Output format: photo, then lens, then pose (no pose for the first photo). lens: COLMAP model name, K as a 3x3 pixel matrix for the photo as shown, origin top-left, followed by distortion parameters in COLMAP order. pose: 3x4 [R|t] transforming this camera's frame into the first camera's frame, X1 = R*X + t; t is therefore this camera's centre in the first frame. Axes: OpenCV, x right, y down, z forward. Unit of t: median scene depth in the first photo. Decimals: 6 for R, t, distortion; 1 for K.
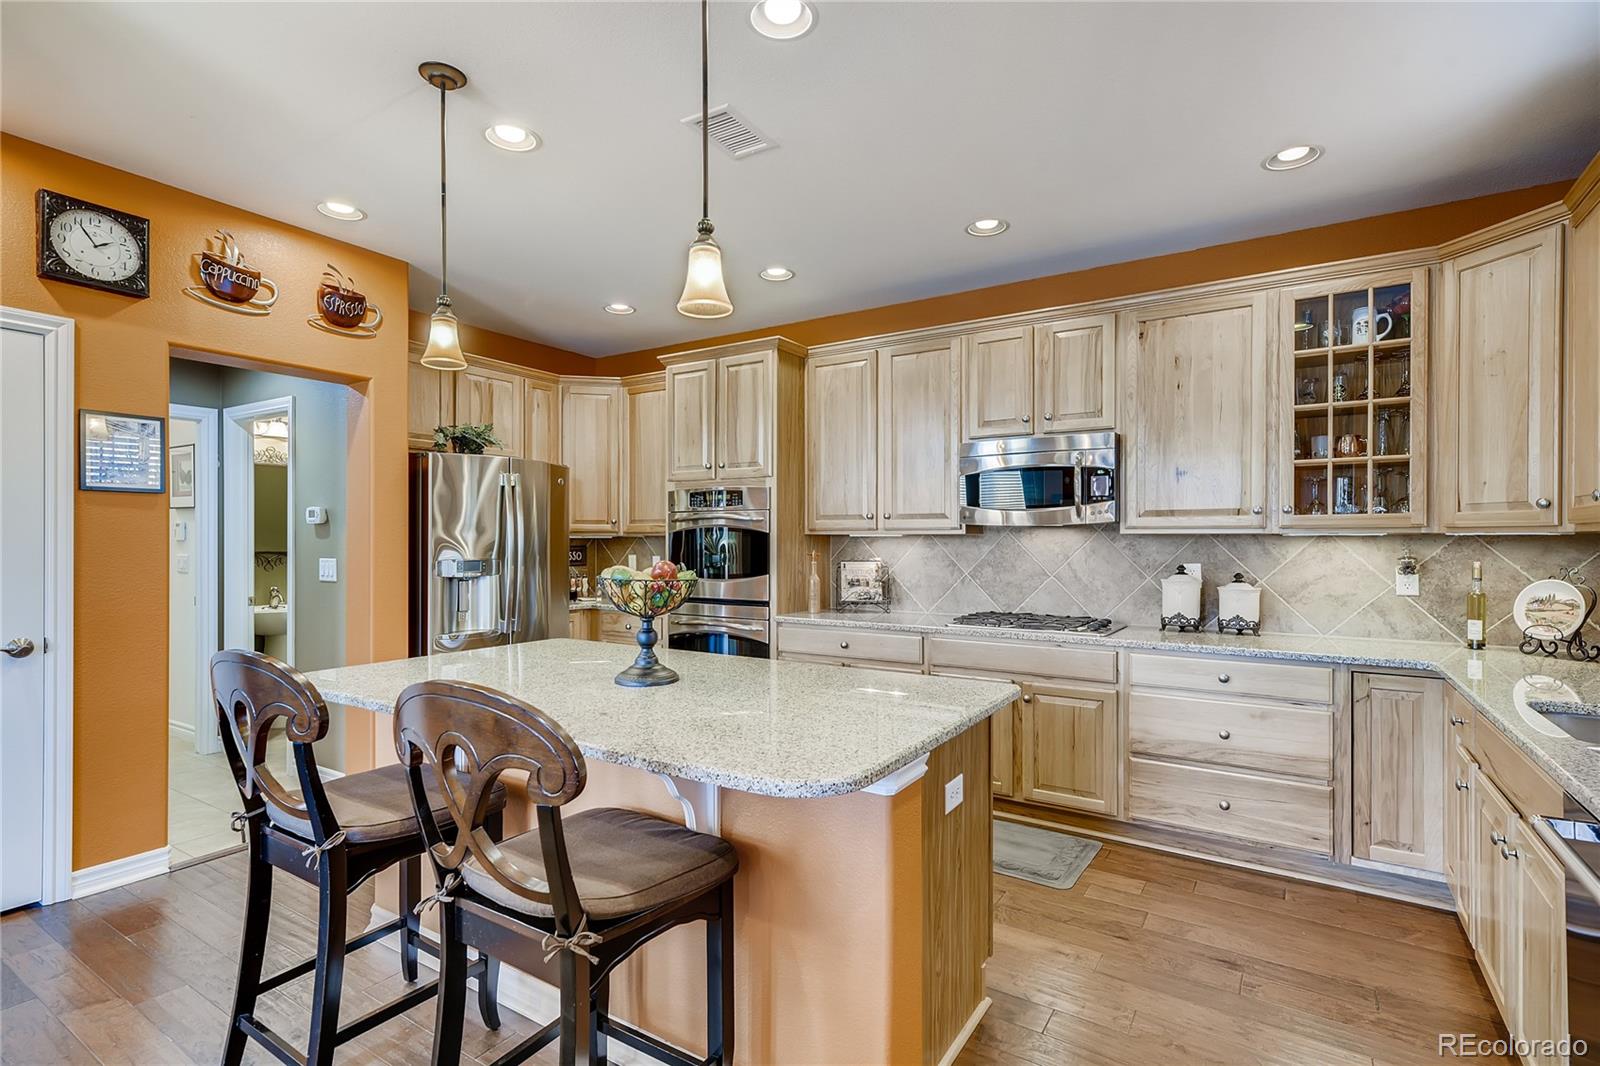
lens RADIAL K [[768.0, 0, 798.3], [0, 768.0, 539.7], [0, 0, 1]] dist [0.008586, -0.000512]
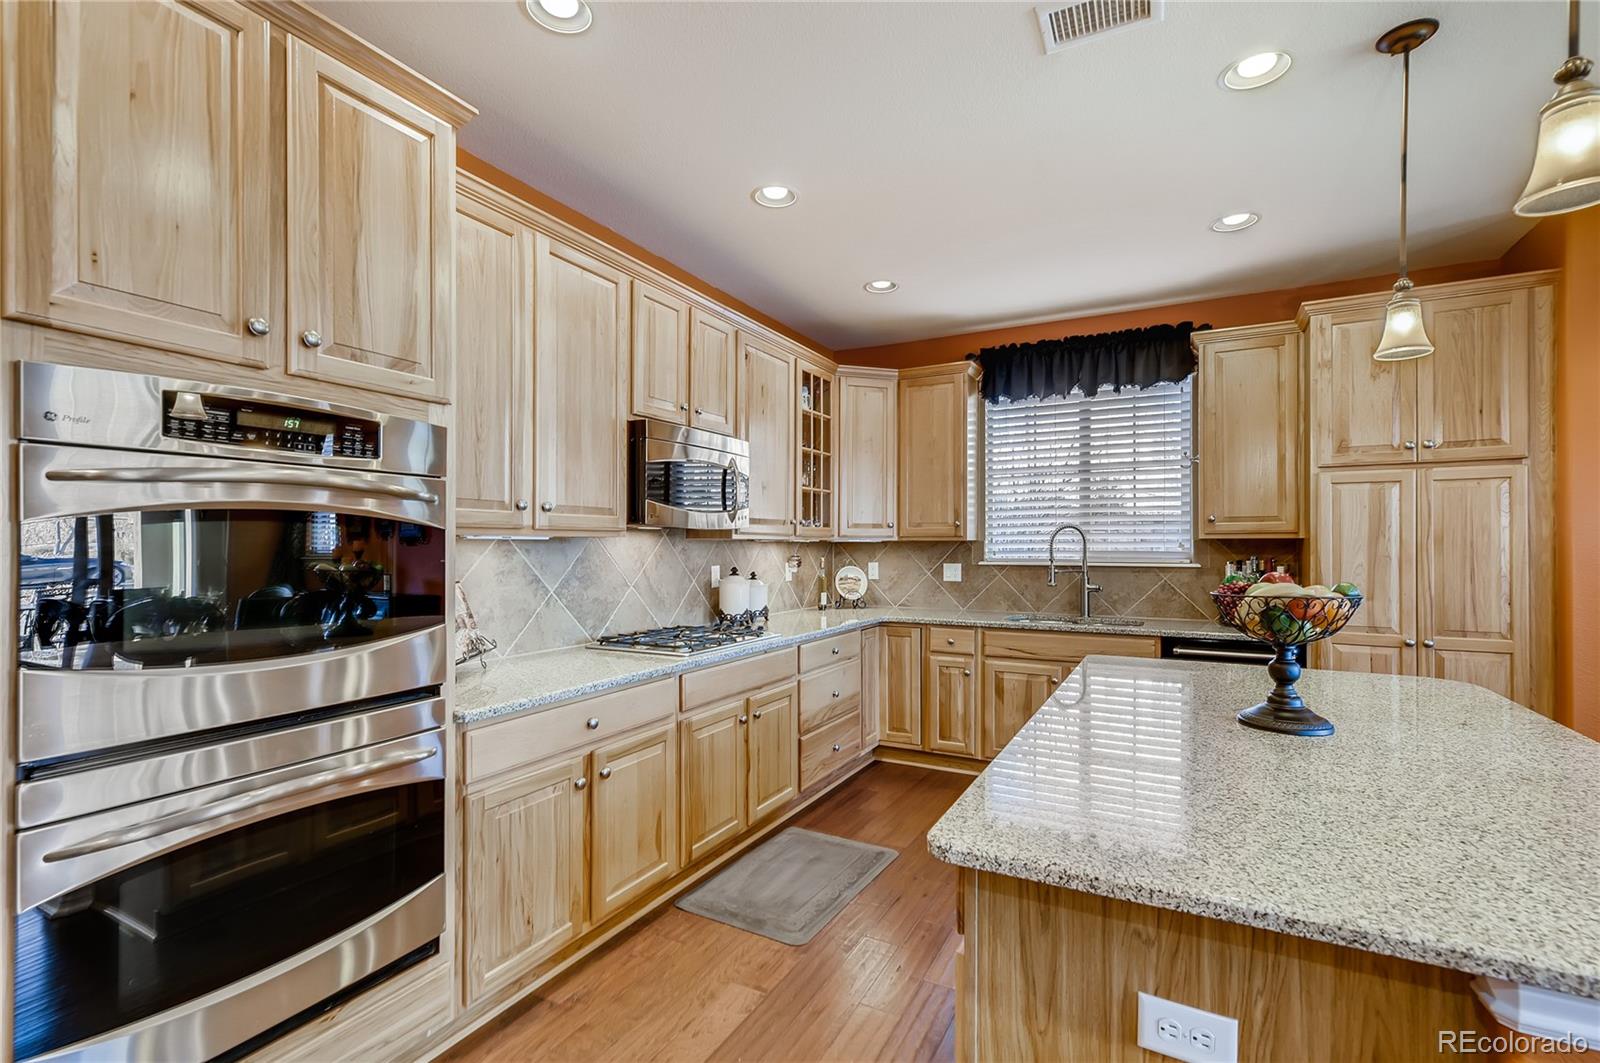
lens RADIAL K [[717.6, 0, 800.1], [0, 717.6, 544.0], [0, 0, 1]] dist [0.008287, -0.000512]
pose [[-0.078154, -0.000829, 0.996941, -0.486915], [-0.001315, 0.999999, 0.000729, -0.001433], [-0.996940, -0.001254, -0.078155, 0.853005]]
